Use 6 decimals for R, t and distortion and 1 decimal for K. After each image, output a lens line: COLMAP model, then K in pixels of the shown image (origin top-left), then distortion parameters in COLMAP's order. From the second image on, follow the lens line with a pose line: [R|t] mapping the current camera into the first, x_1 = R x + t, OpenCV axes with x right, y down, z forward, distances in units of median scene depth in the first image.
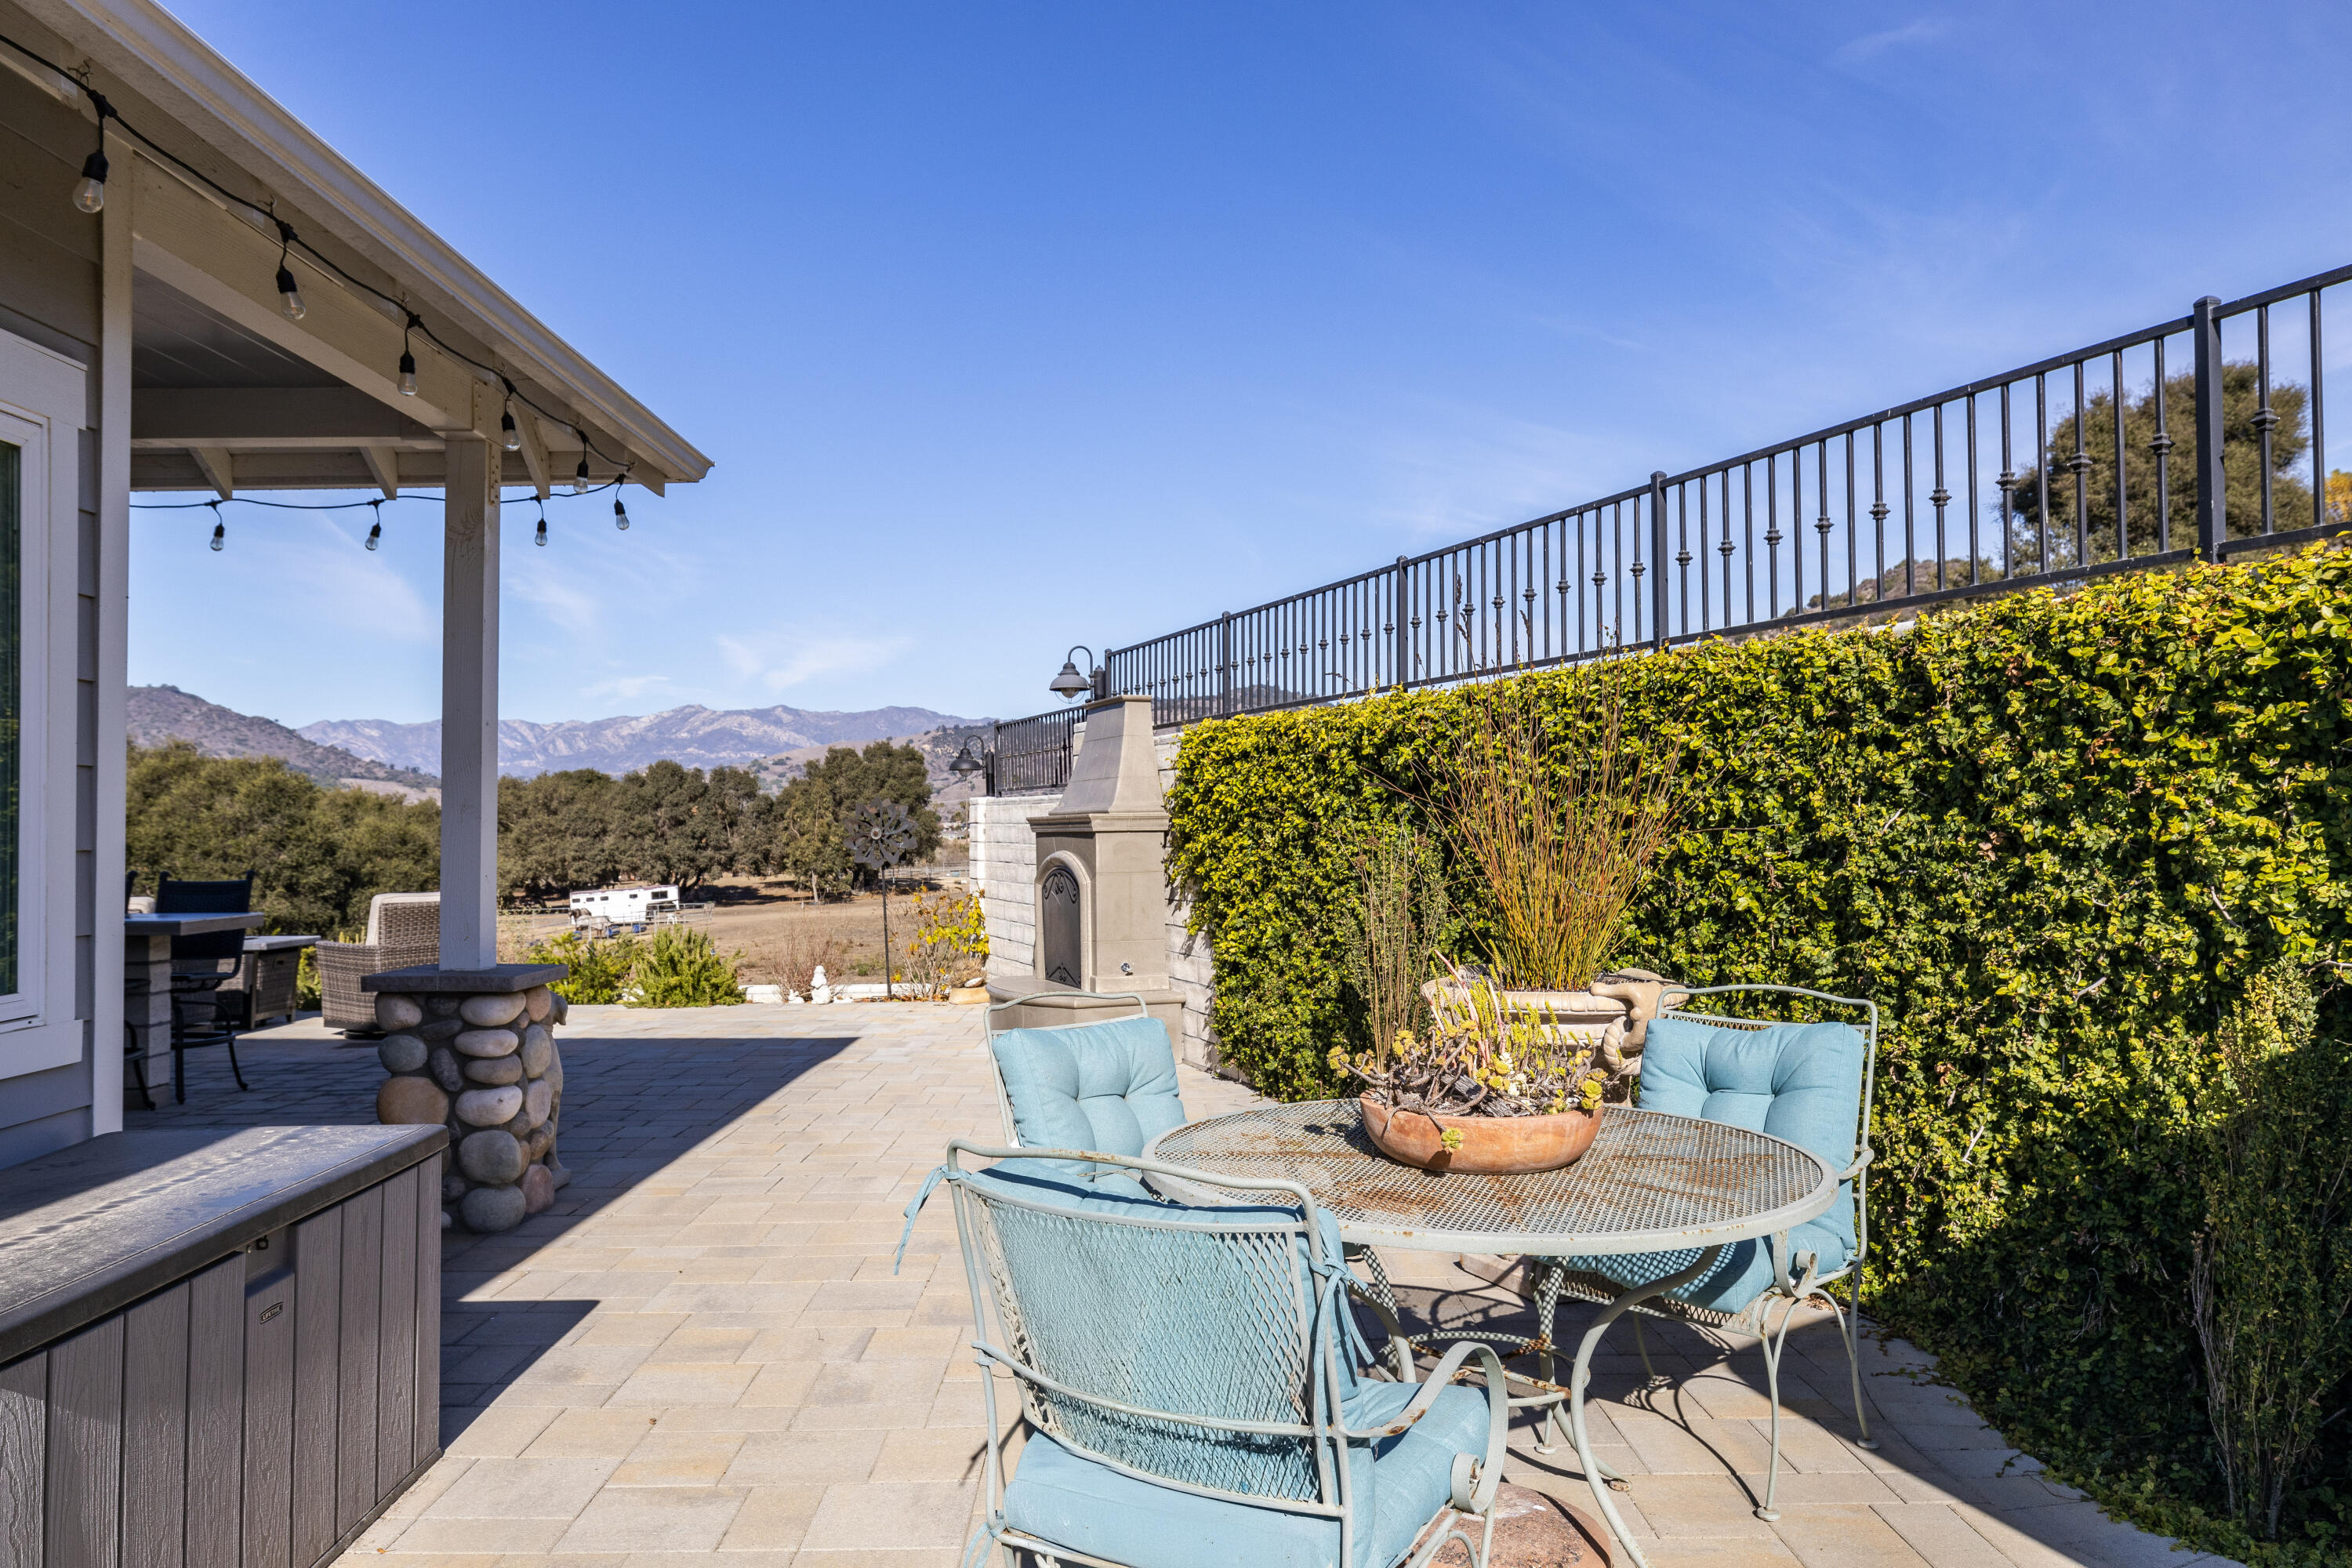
lens RADIAL K [[1672.4, 0, 1182.8], [0, 1672.4, 768.1], [0, 0, 1]] dist [0.003129, 0.000904]
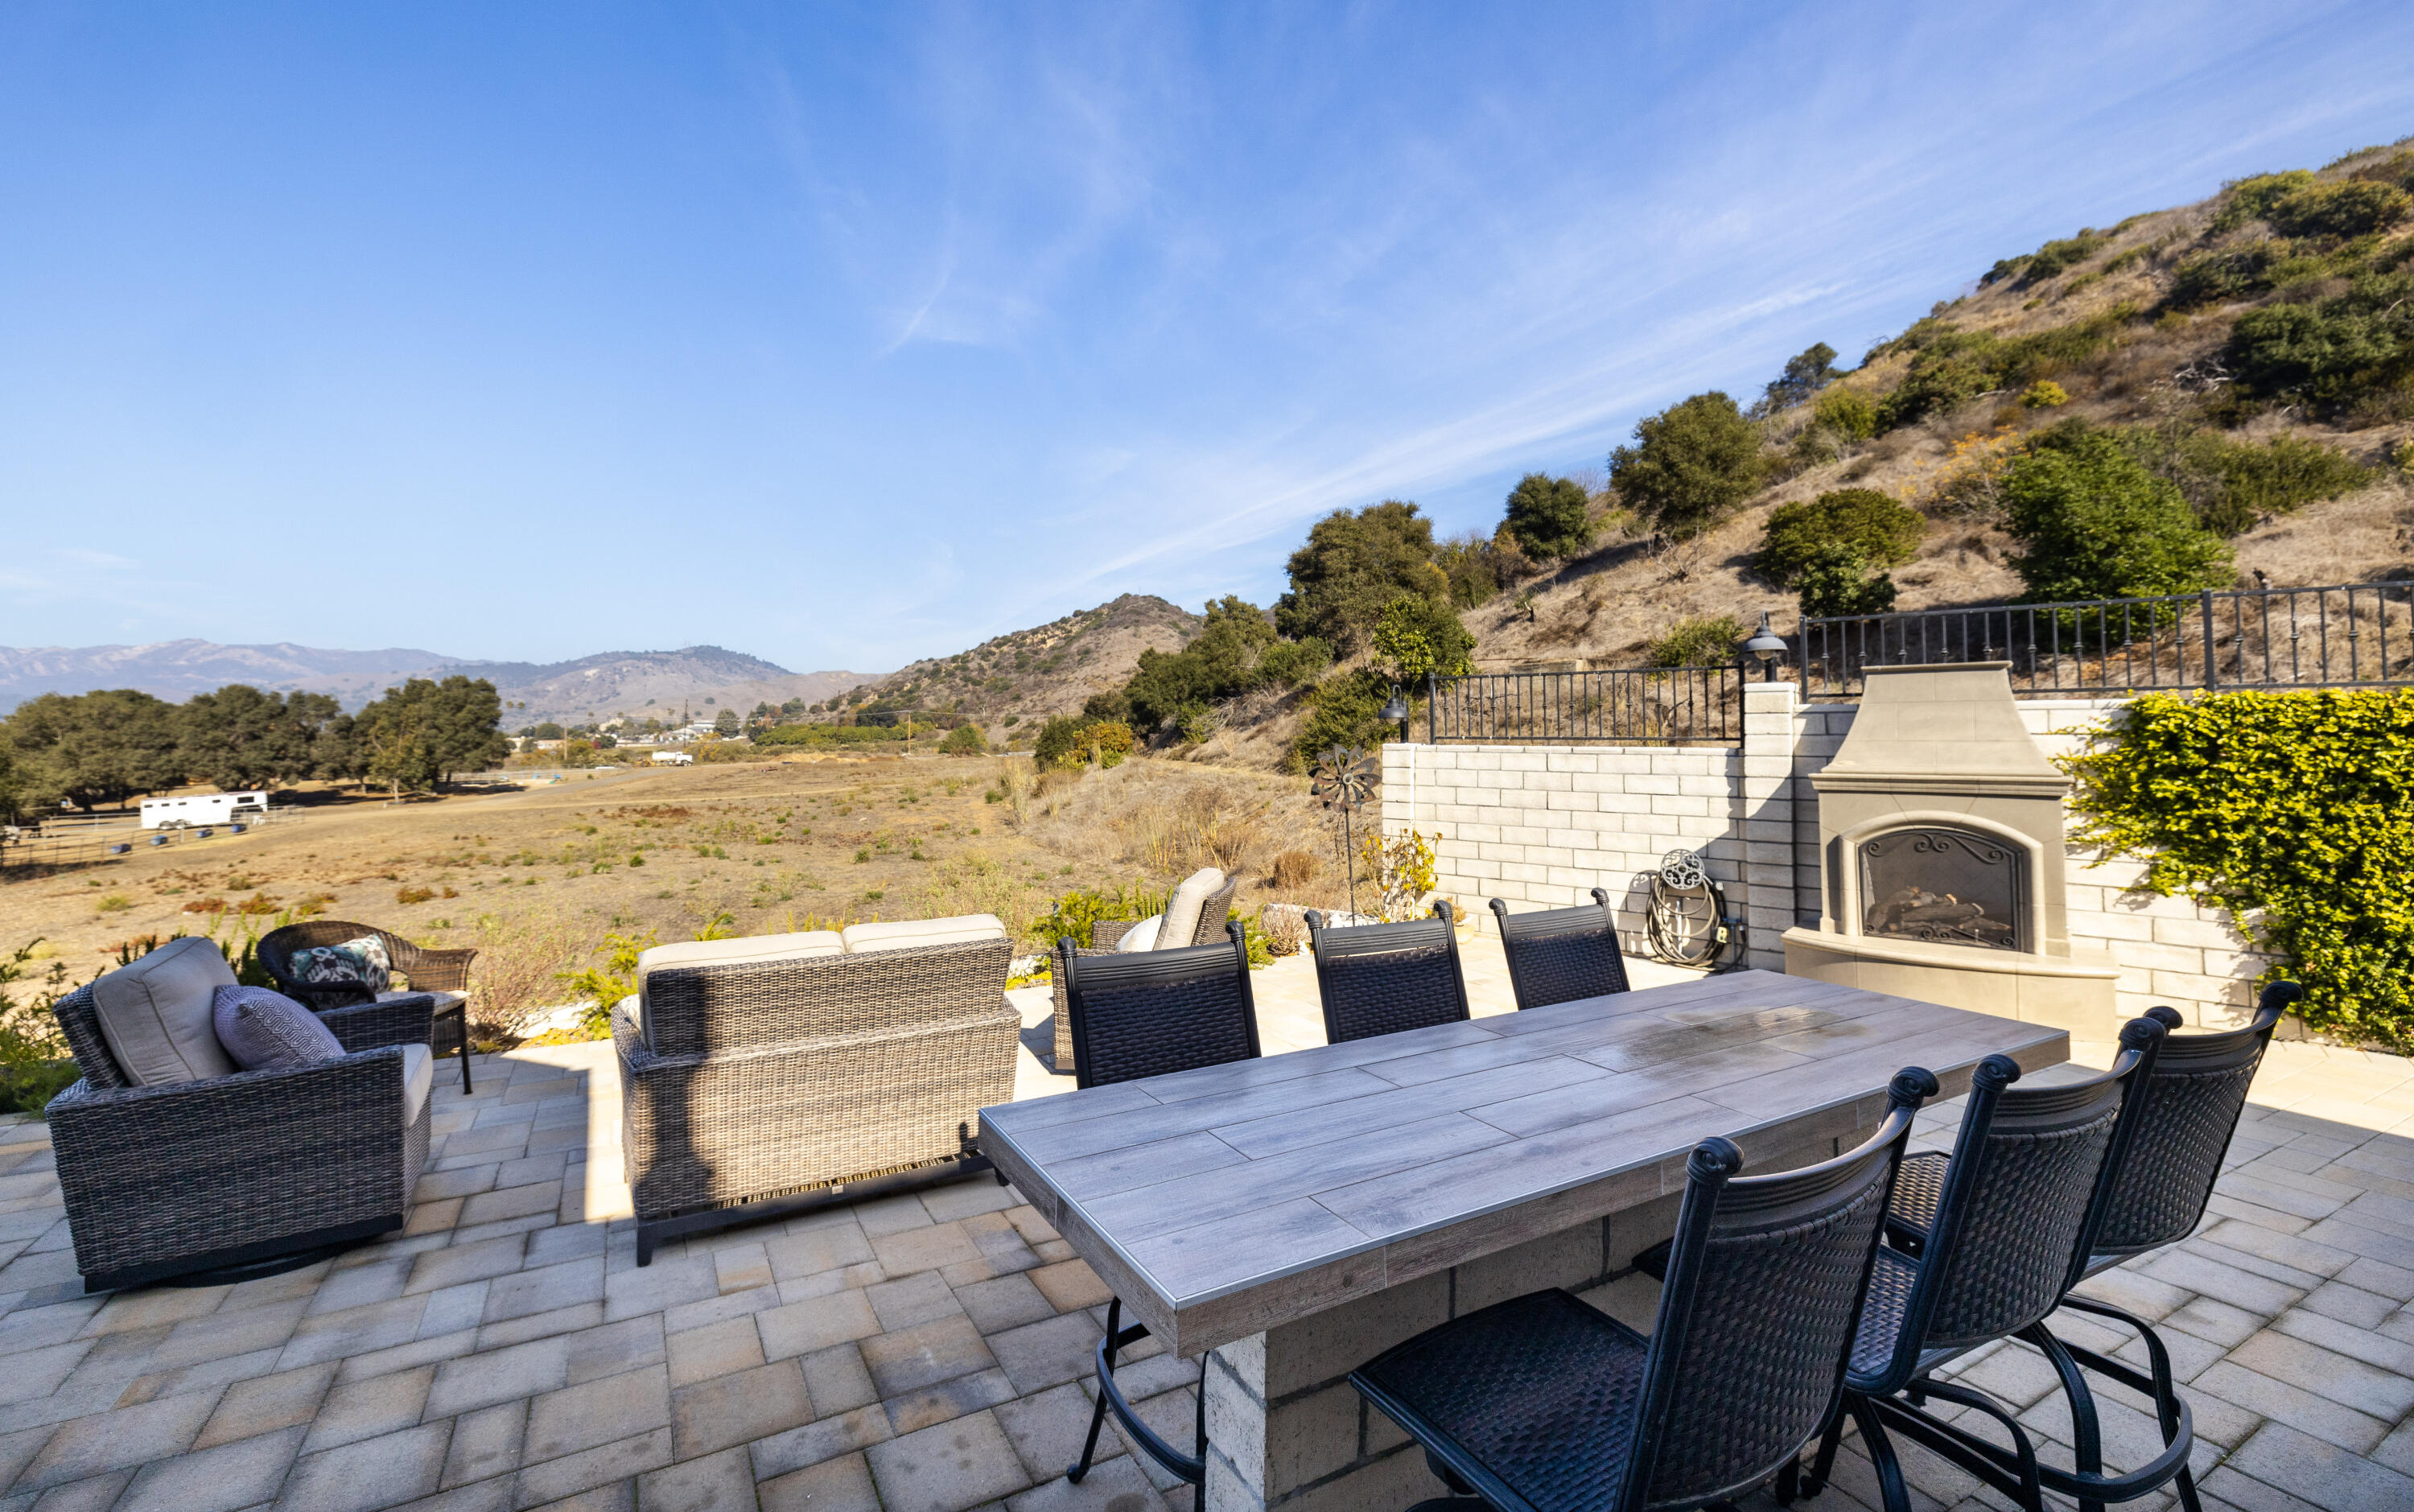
lens RADIAL K [[1022.3, 0, 1192.9], [0, 1022.3, 681.3], [0, 0, 1]] dist [-0.009069, 0.003076]
pose [[0.880820, 0.034288, 0.472208, -0.078674], [-0.022304, 0.999272, -0.030955, 0.000536], [-0.472926, 0.016734, 0.880943, 0.068141]]
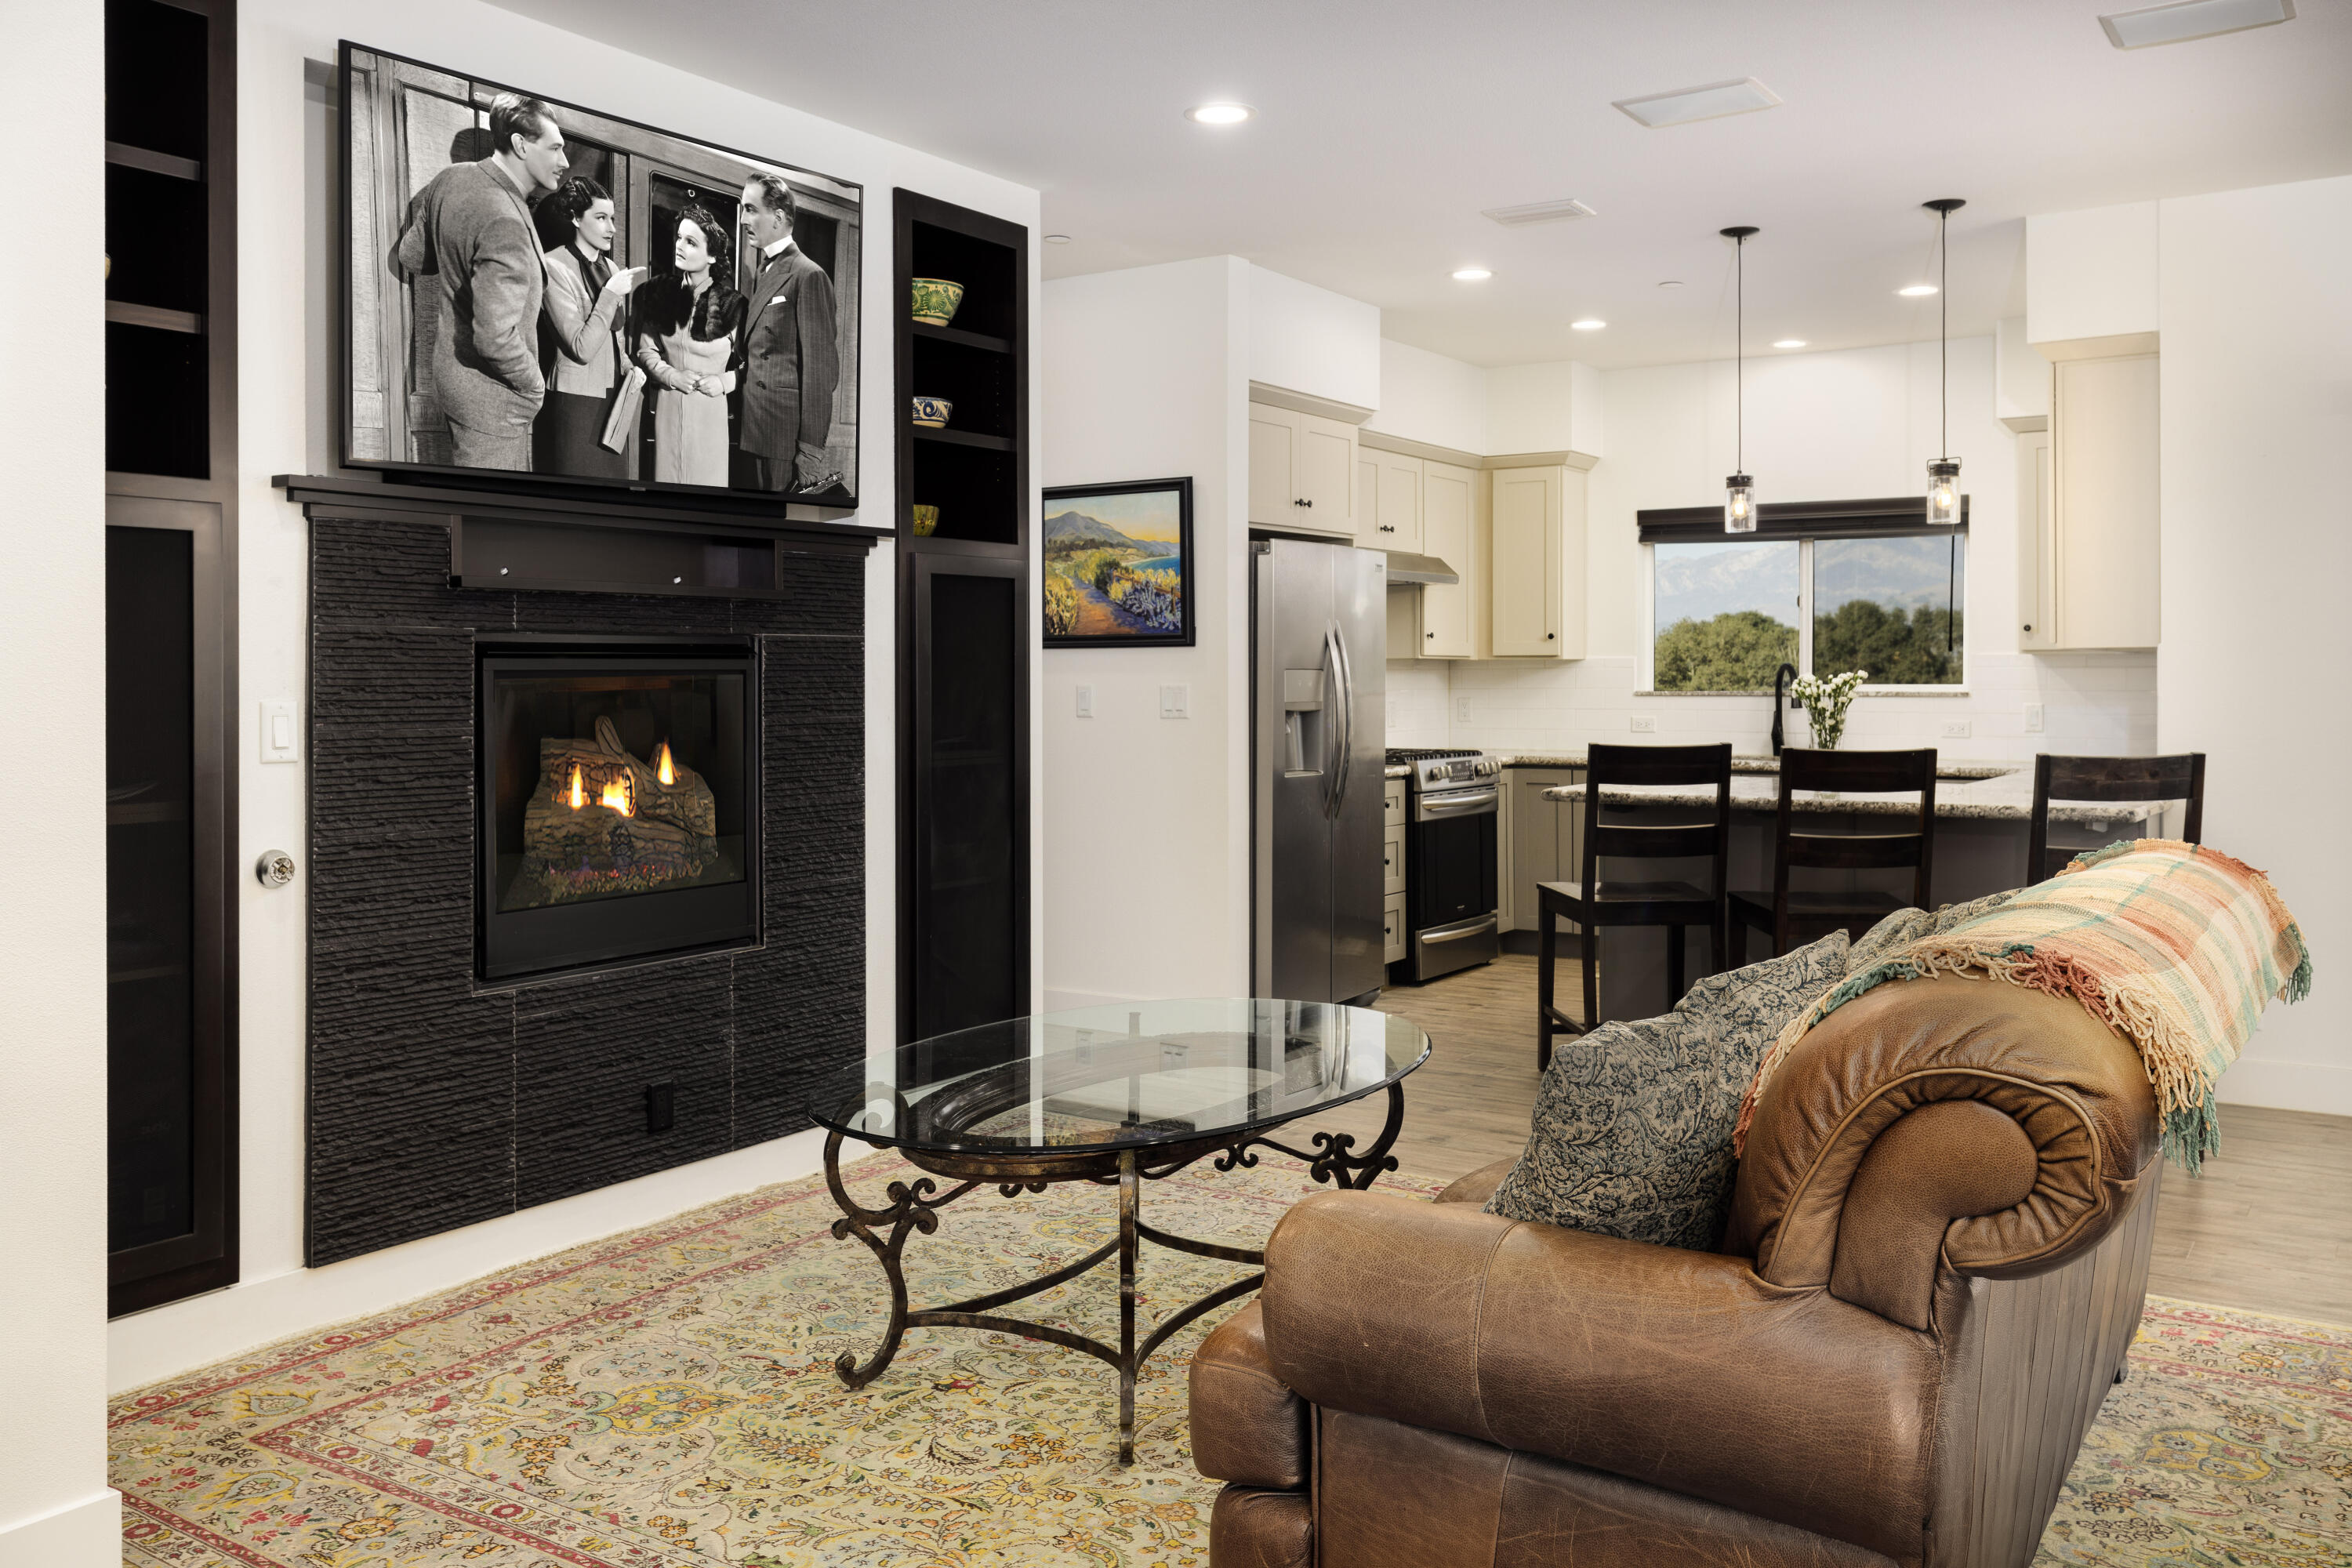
lens RADIAL K [[1886.3, 0, 1144.9], [0, 1886.3, 669.9], [0, 0, 1]] dist [-0.002499, 0.005645]
pose [[0.809916, 0.005576, -0.586519, -0.046515], [0.013340, 0.999521, 0.027923, -0.000998], [0.586394, -0.030439, 0.809454, -0.031093]]
